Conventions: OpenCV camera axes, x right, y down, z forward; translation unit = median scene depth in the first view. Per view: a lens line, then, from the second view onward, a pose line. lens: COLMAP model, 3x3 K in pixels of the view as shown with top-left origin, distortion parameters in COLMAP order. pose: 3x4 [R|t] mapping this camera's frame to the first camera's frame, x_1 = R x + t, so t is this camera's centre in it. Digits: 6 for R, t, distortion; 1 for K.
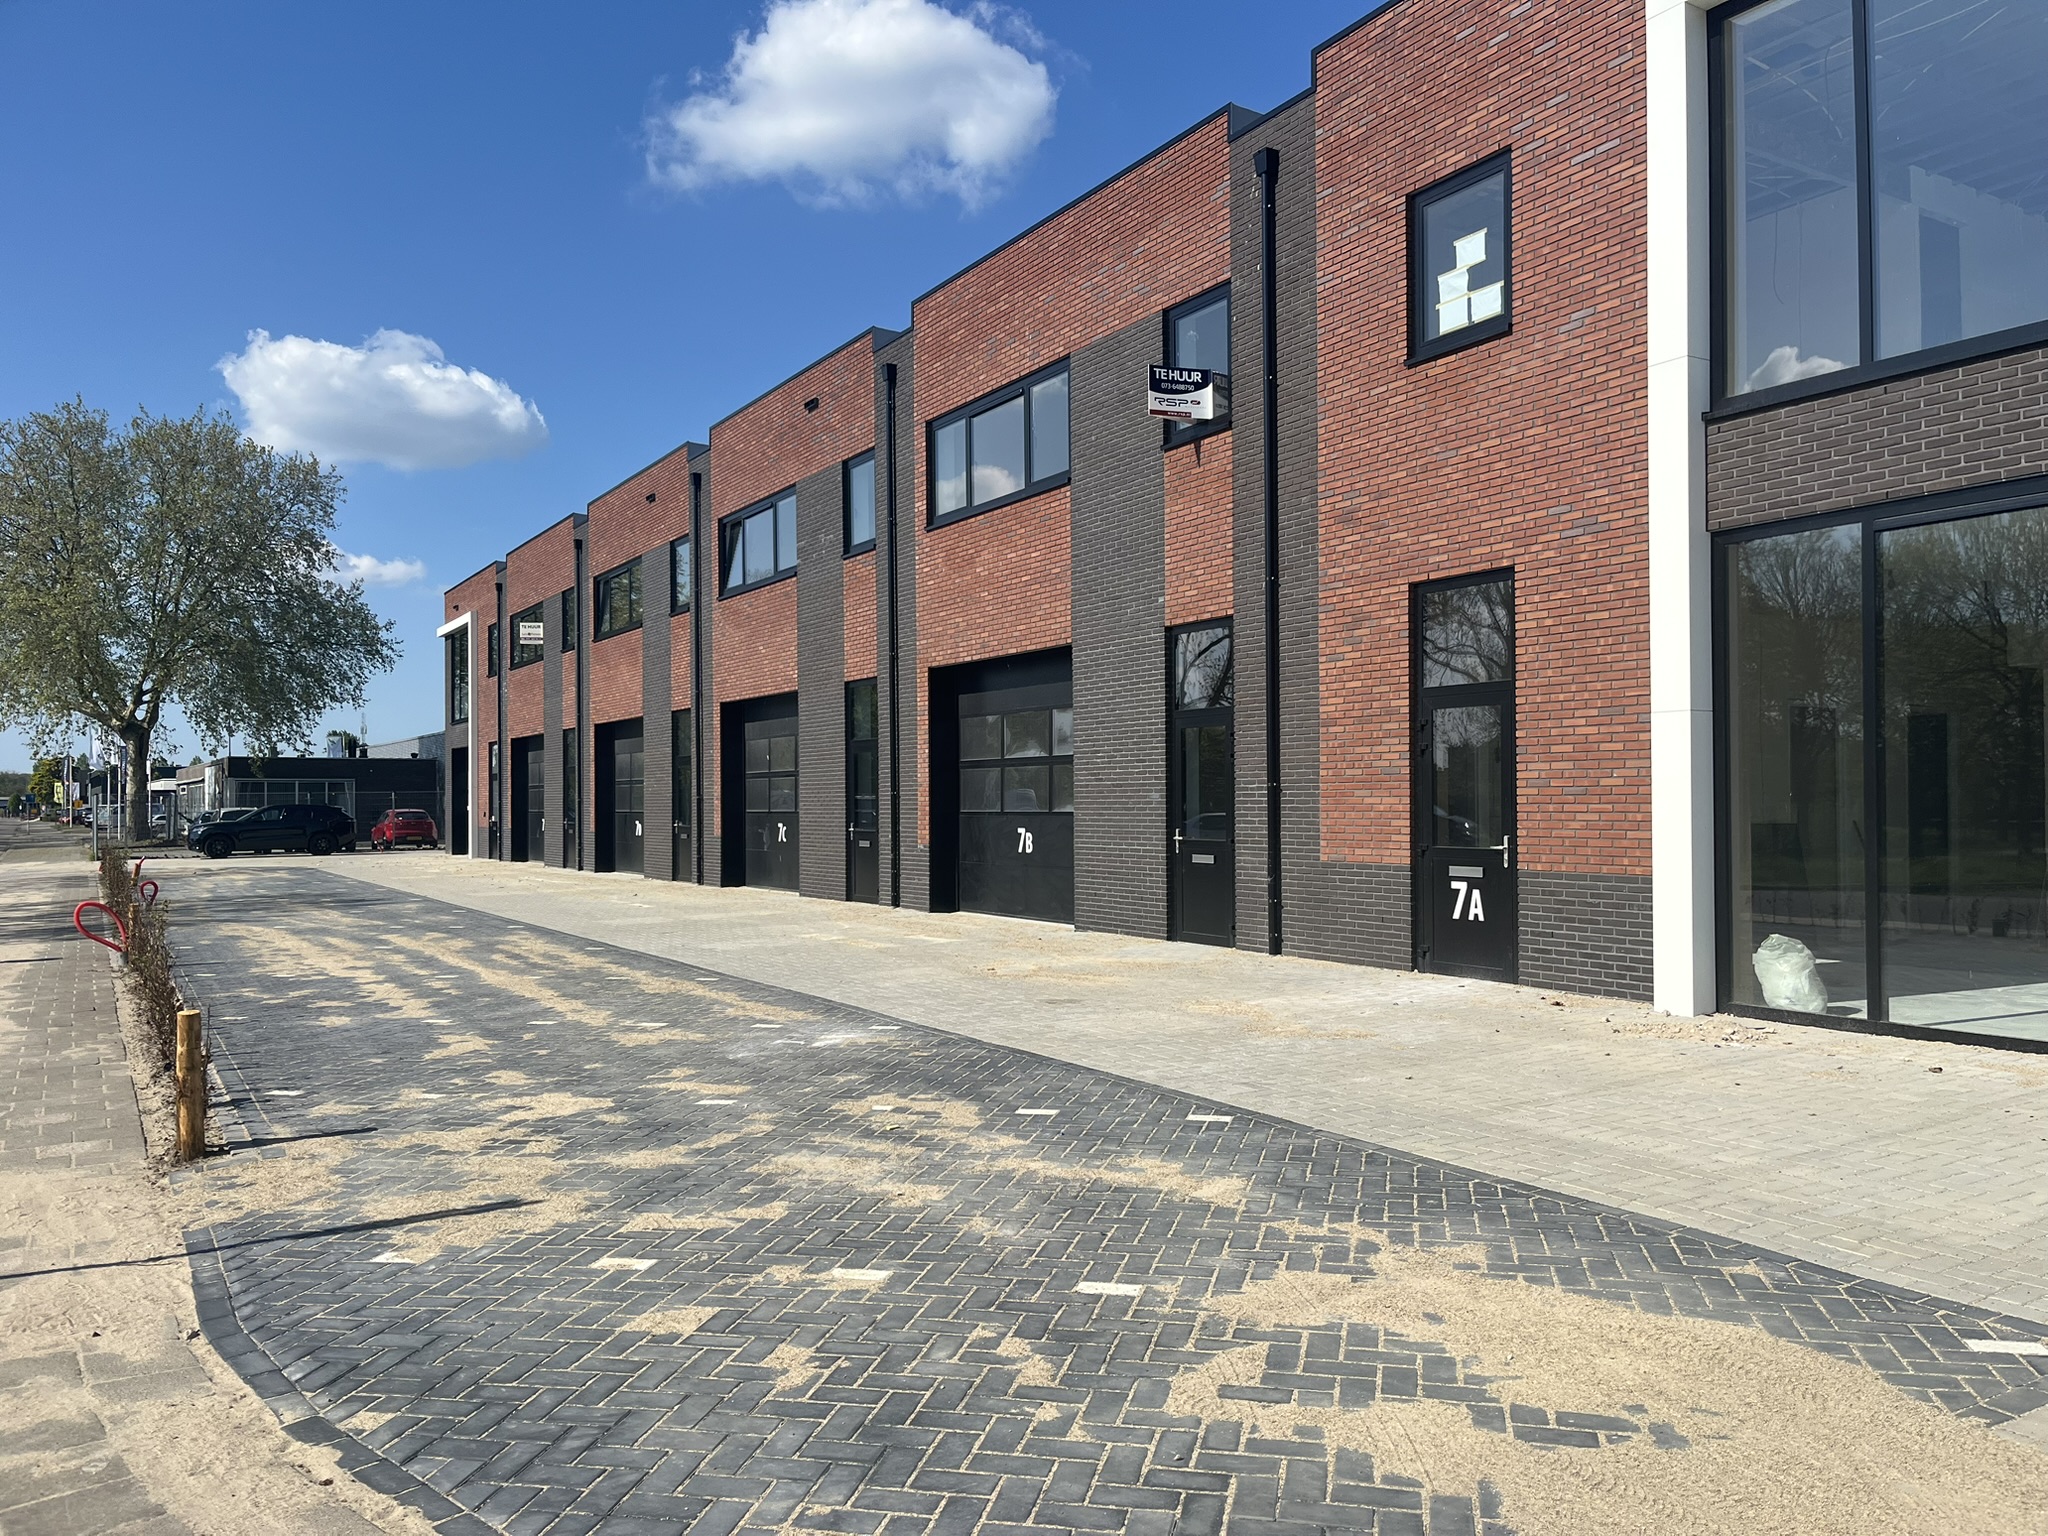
lens RADIAL K [[1564.9, 0, 1020.4], [0, 1564.9, 786.2], [0, 0, 1]] dist [0.066131, -0.086540]
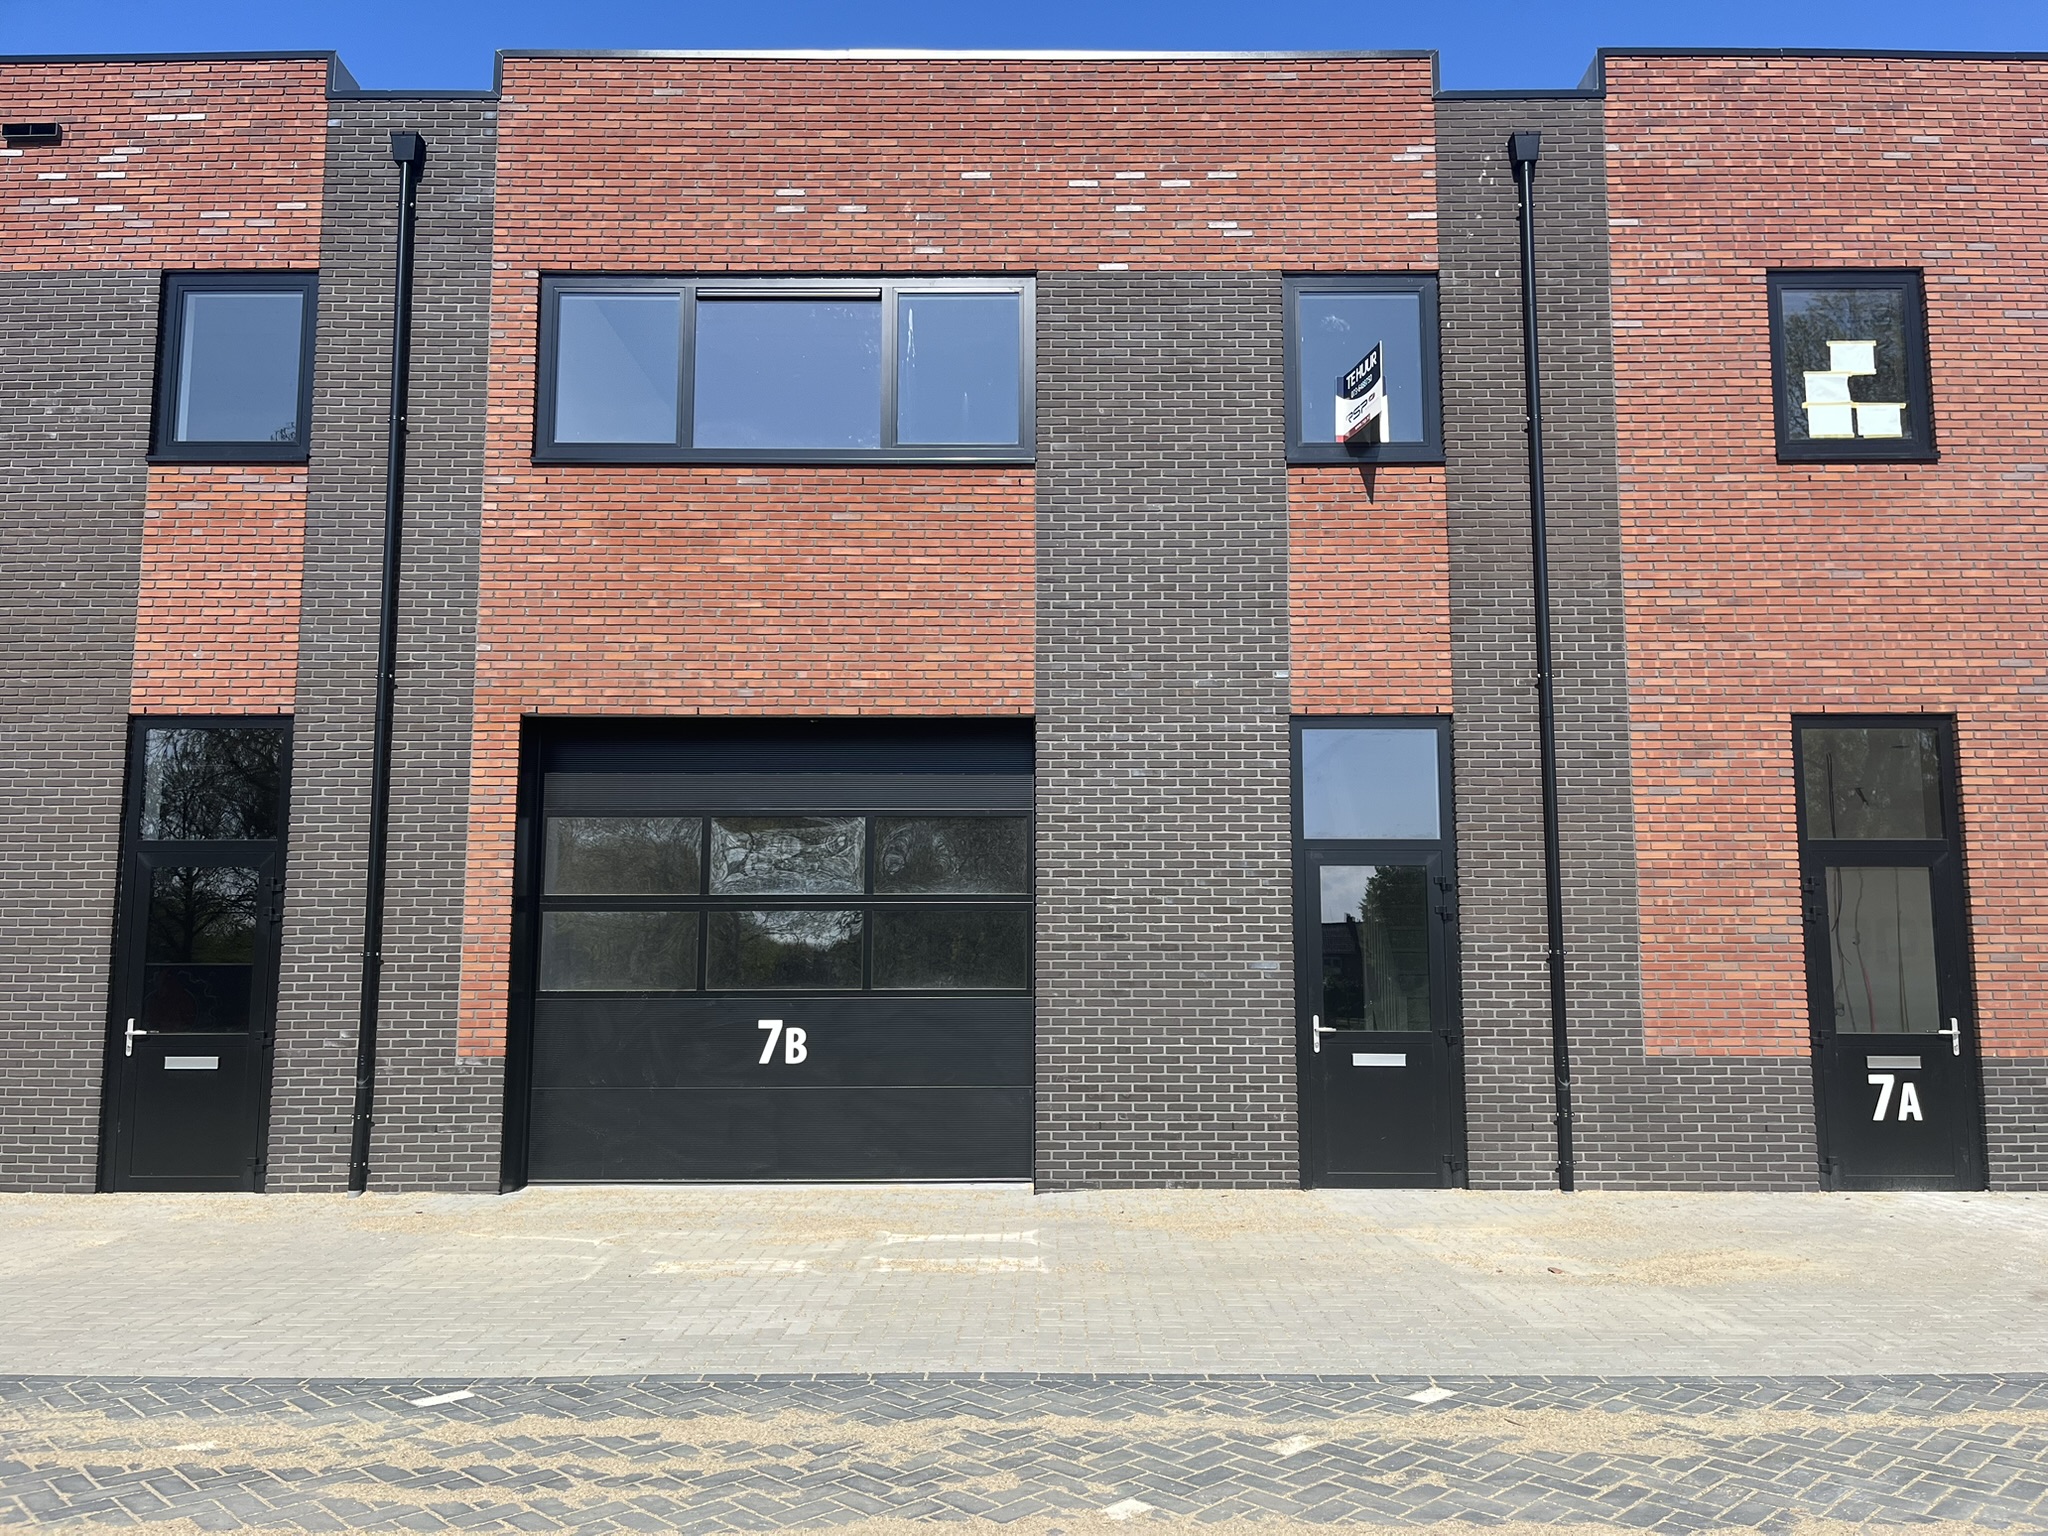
lens RADIAL K [[1564.9, 0, 1075.4], [0, 1564.9, 768.3], [0, 0, 1]] dist [0.066131, -0.086540]
pose [[0.504965, 0.116493, 0.855243, -0.503677], [-0.012219, 0.991716, -0.127867, 0.008927], [-0.863053, 0.054118, 0.502205, 0.697347]]
